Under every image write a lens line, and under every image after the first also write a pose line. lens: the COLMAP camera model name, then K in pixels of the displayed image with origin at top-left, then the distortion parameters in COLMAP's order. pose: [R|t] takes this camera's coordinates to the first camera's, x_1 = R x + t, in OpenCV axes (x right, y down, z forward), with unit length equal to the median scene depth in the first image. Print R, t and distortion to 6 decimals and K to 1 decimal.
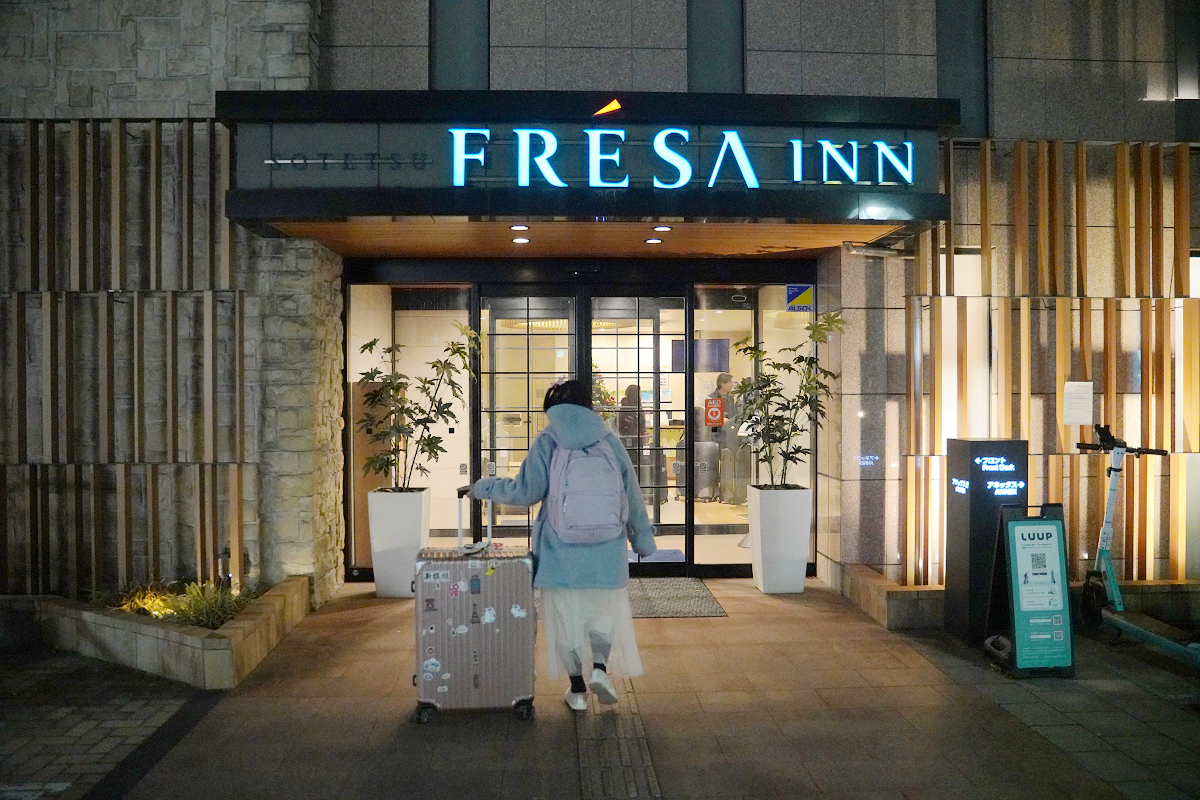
lens RADIAL K [[944.7, 0, 600.0], [0, 944.7, 400.0], [0, 0, 1]] dist [-0.085080, -0.003219]
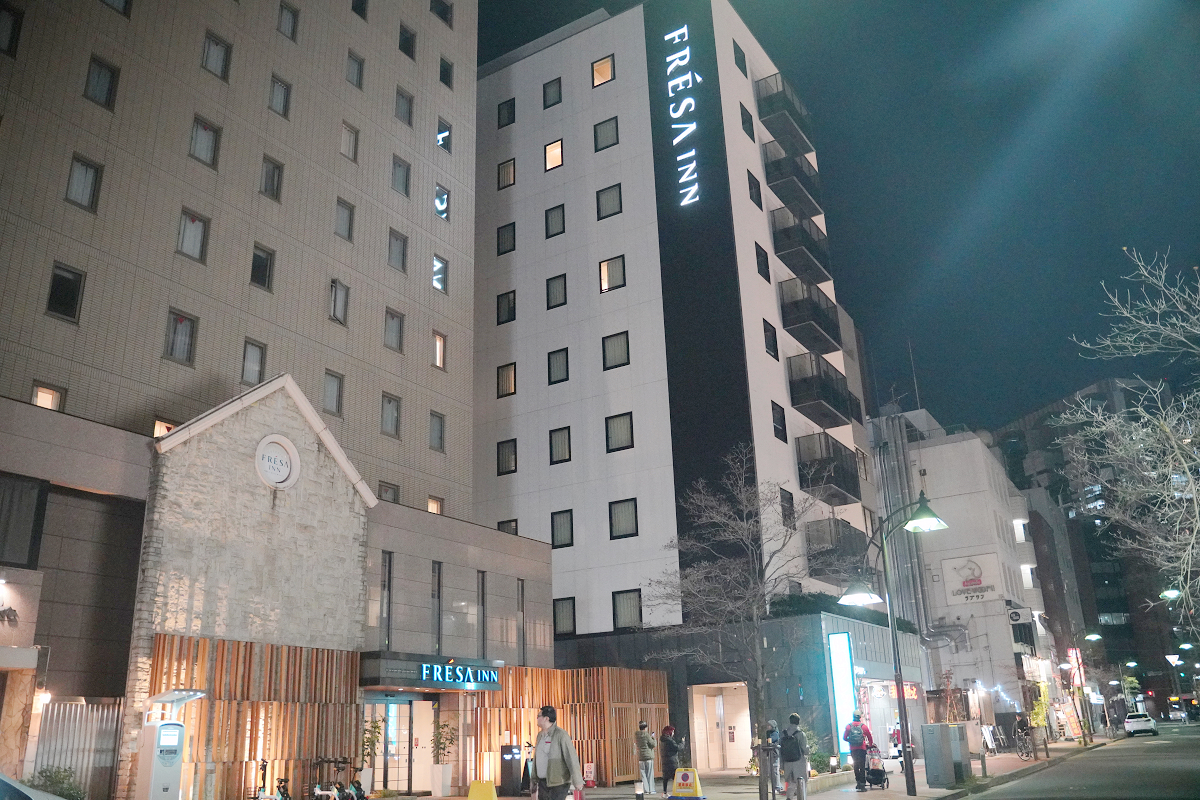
lens RADIAL K [[944.7, 0, 600.0], [0, 944.7, 400.0], [0, 0, 1]] dist [-0.085080, -0.003219]
pose [[0.570741, 0.264398, 0.777399, -3.043010], [0.042742, 0.935893, -0.349682, 0.073758], [-0.820017, 0.232805, 0.522851, -1.889963]]
